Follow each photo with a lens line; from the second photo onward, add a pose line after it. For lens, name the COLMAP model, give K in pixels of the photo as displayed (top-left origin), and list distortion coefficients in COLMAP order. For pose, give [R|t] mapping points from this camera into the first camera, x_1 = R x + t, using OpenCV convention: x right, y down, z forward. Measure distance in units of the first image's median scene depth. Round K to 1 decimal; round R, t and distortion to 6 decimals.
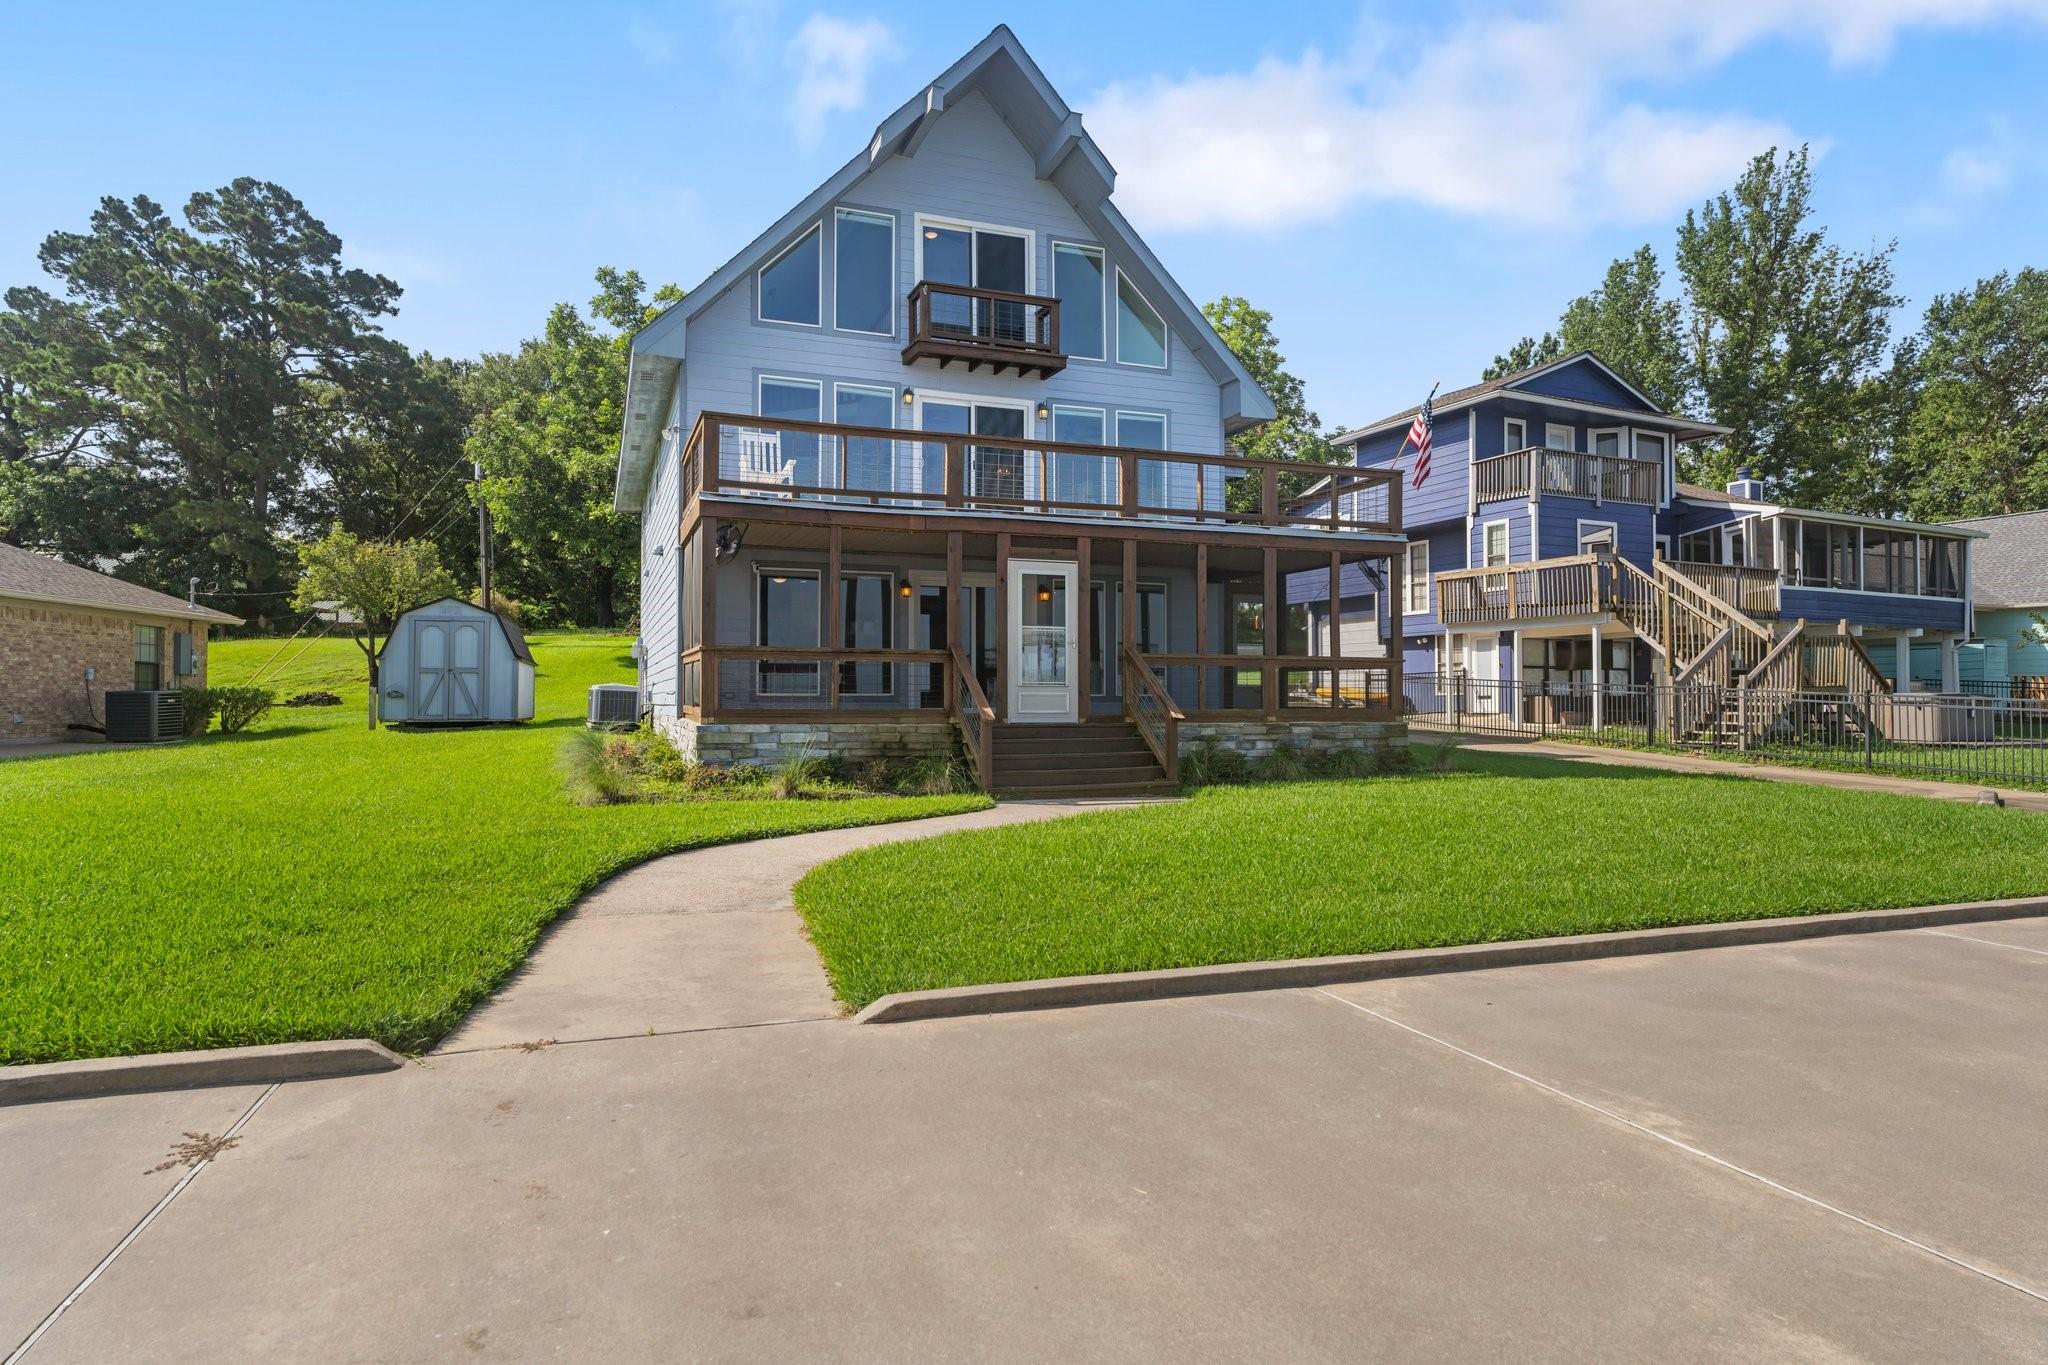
lens RADIAL K [[1160.5, 0, 1024.0], [0, 1160.5, 682.5], [0, 0, 1]] dist [-0.000389, 0.003574]
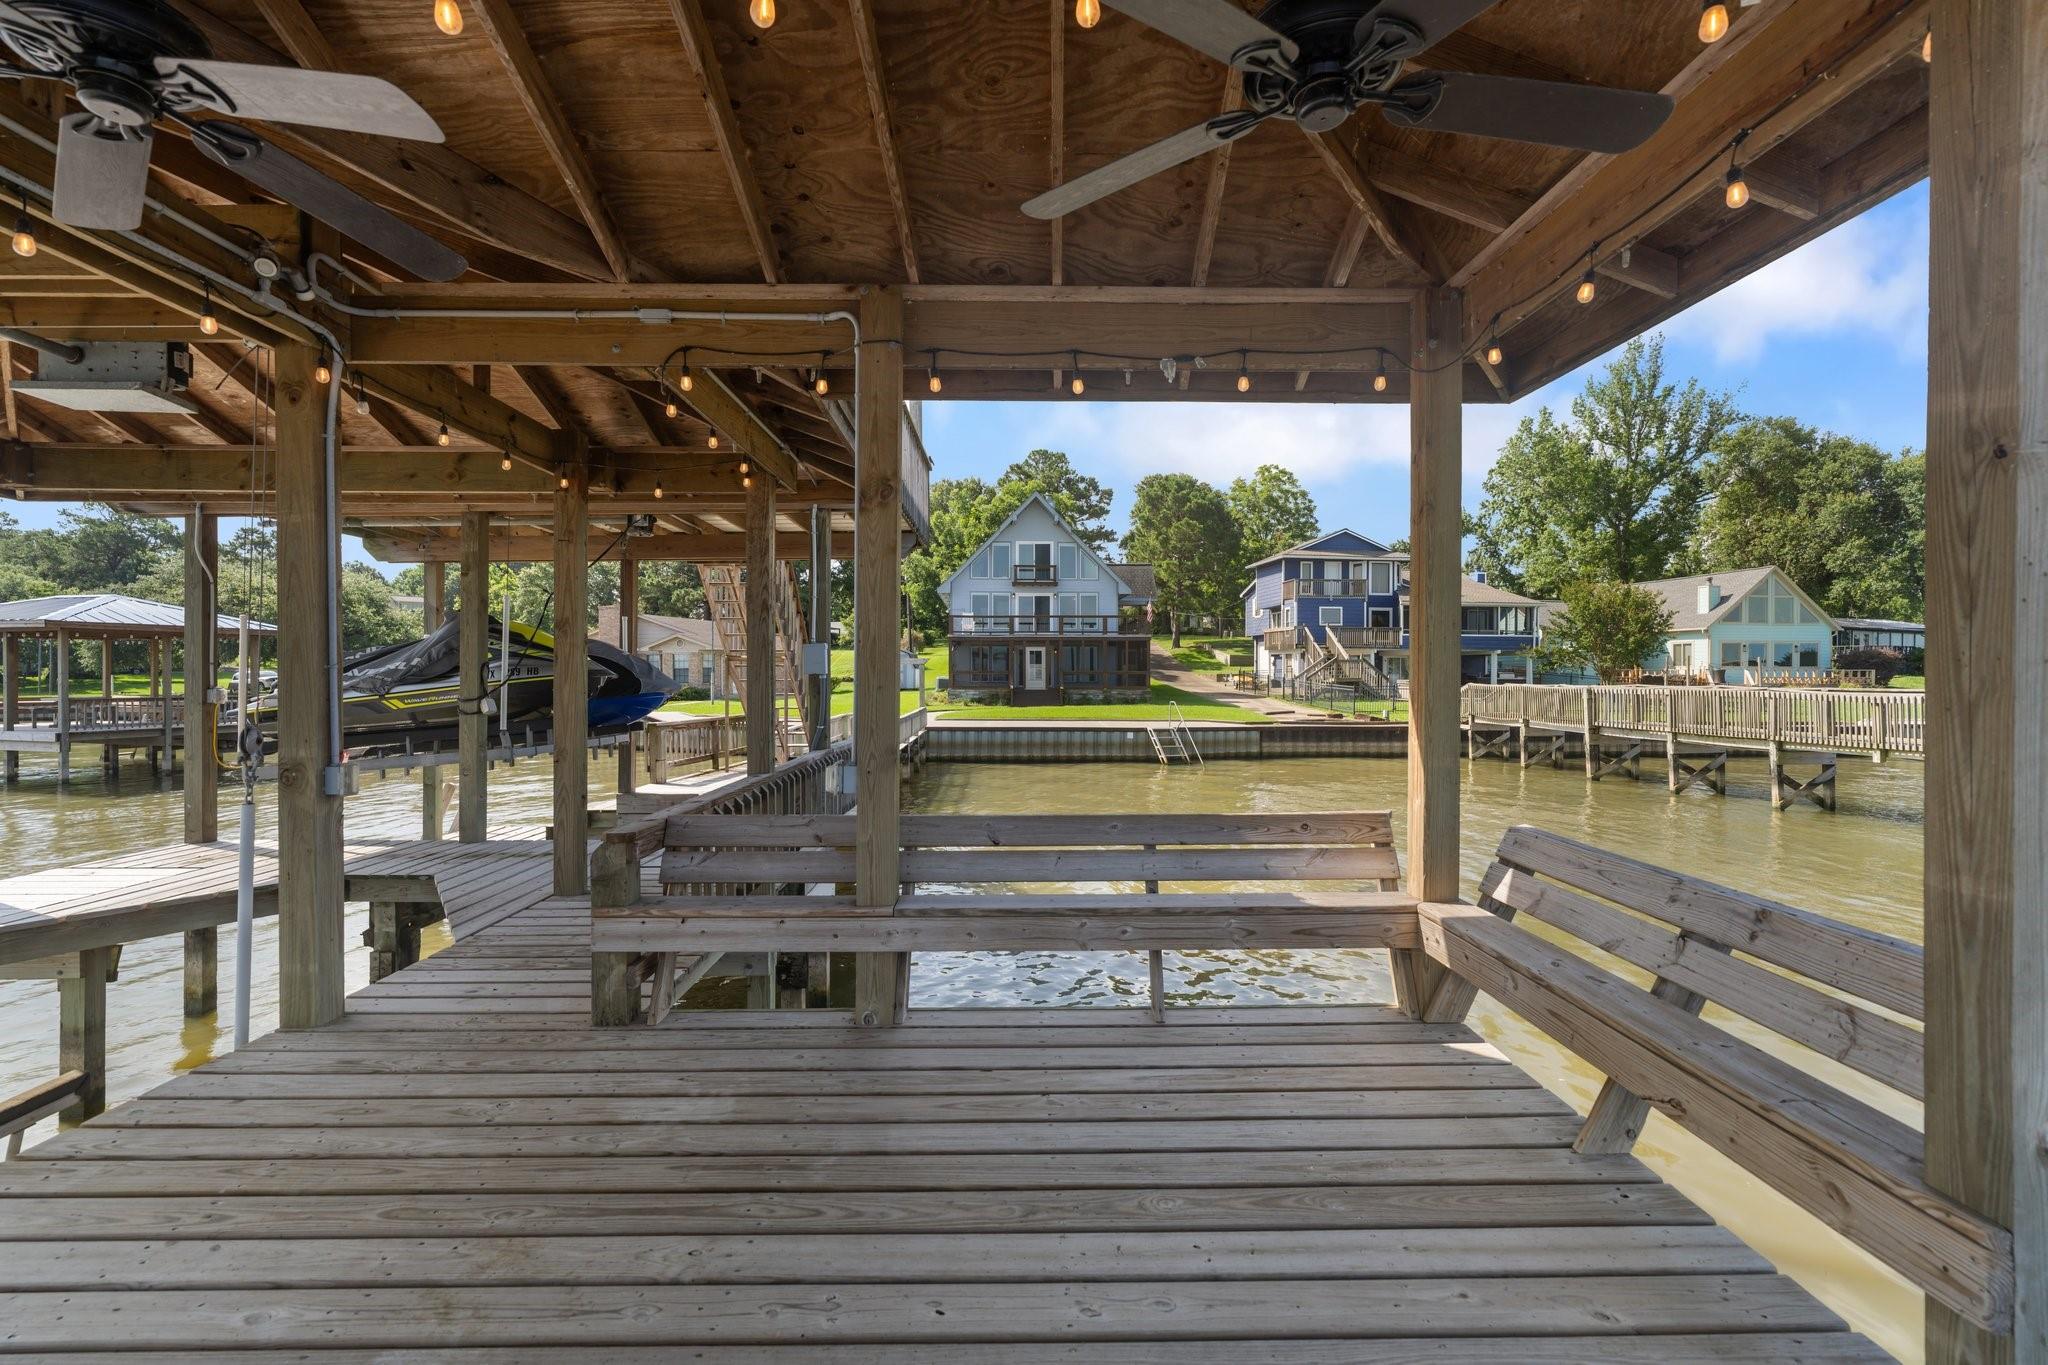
lens RADIAL K [[933.4, 0, 1024.0], [0, 933.4, 682.5], [0, 0, 1]] dist [-0.004339, 0.004336]
pose [[0.948586, 0.002205, -0.316513, 0.668964], [0.004404, 0.999787, 0.020165, -0.035859], [0.316490, -0.020522, 0.948374, -1.348346]]
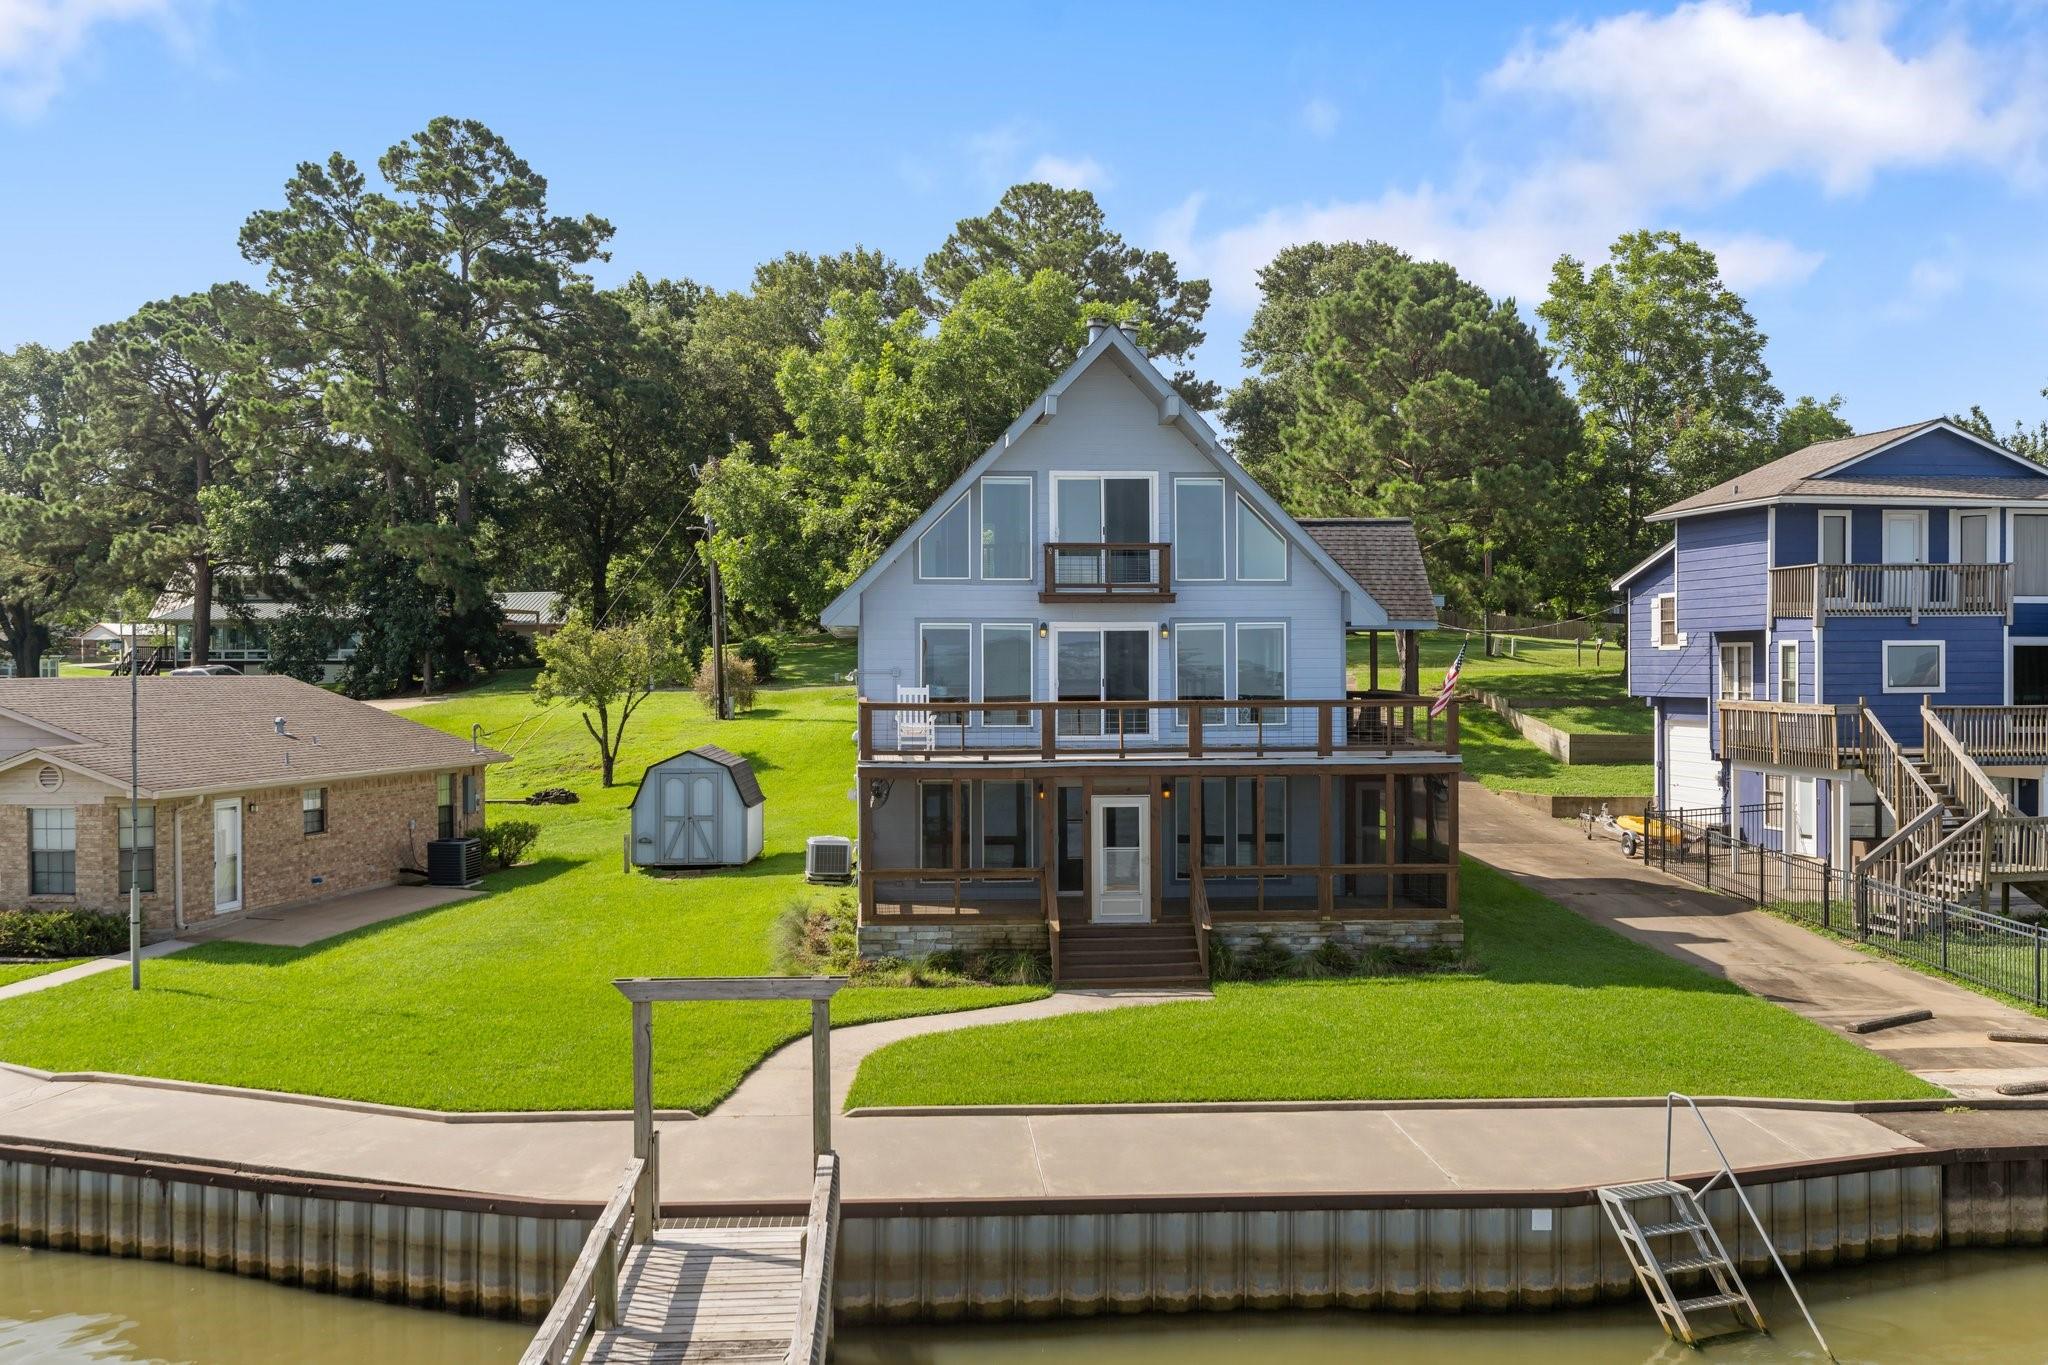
lens RADIAL K [[2015.2, 0, 1024.0], [0, 2015.2, 682.5], [0, 0, 1]] dist [0.017697, 0.009123]
pose [[0.960077, -0.001534, -0.279732, 0.376825], [0.008539, 0.999680, 0.023825, -0.199744], [0.279606, -0.025263, 0.959782, -0.811902]]
